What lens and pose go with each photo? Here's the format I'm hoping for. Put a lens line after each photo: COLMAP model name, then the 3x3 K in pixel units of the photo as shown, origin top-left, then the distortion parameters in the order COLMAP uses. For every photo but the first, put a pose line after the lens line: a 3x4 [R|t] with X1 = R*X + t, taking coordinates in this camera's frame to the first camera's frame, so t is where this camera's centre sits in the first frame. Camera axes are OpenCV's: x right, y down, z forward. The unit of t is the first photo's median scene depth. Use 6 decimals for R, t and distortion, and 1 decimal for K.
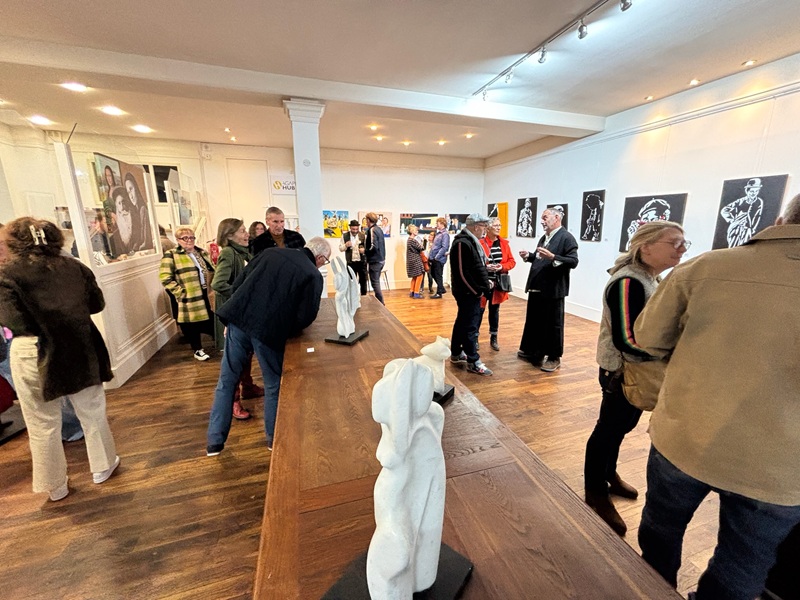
lens RADIAL K [[323.4, 0, 401.4], [0, 323.4, 299.5], [0, 0, 1]] dist [0.002734, 0.000217]
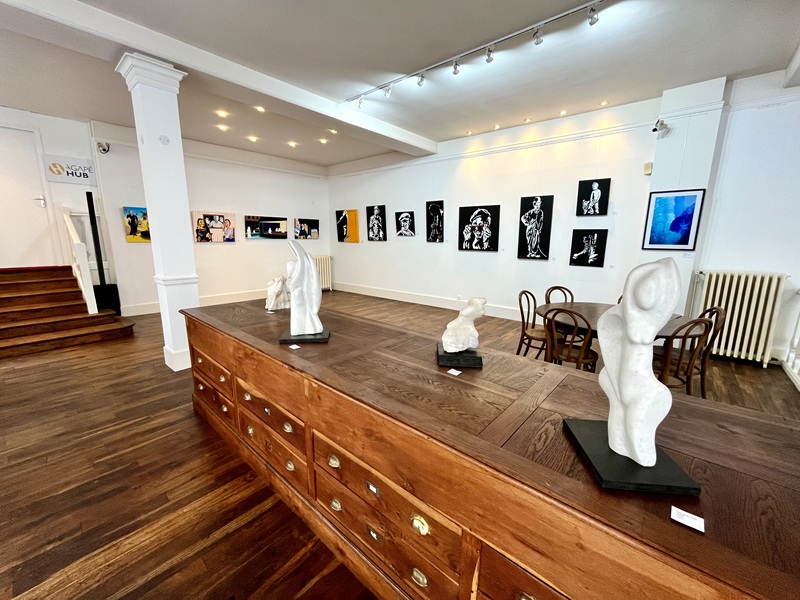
lens RADIAL K [[325.8, 0, 401.7], [0, 325.8, 298.1], [0, 0, 1]] dist [-0.002715, -0.000083]
pose [[0.853632, -0.090945, 0.512875, -0.175641], [0.111780, 0.993684, -0.009844, 0.025798], [-0.508741, 0.065732, 0.858407, 0.036959]]
